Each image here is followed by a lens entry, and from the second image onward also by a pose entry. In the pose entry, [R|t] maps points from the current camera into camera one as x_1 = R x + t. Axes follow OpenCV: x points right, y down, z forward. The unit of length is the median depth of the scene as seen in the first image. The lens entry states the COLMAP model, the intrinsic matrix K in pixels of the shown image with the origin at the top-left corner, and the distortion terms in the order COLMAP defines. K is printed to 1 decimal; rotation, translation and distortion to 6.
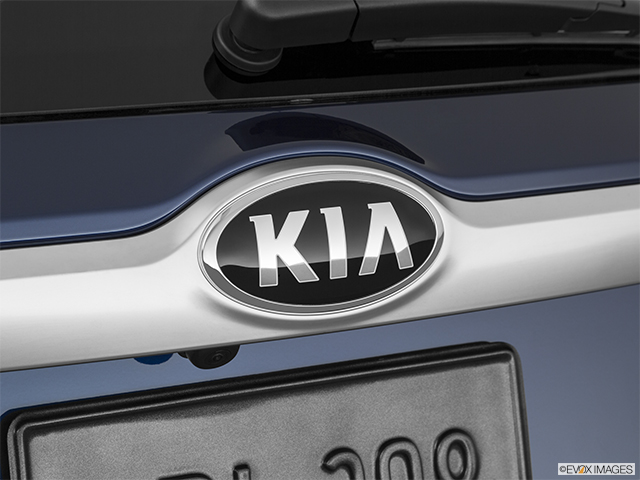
lens RADIAL K [[1717.3, 0, 320.3], [0, 1717.3, 240.3], [0, 0, 1]] dist [-0.106529, 0.000000]
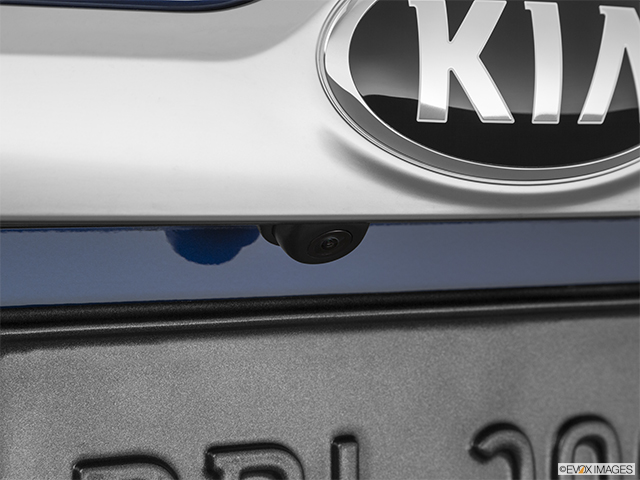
lens RADIAL K [[1891.1, 0, 319.6], [0, 1891.1, 239.5], [0, 0, 1]] dist [-0.046458, 0.000000]
pose [[0.997338, 0.072909, -0.001456, -0.058679], [-0.072916, 0.997324, -0.005333, 0.066128], [0.001064, 0.005425, 0.999985, 0.333697]]
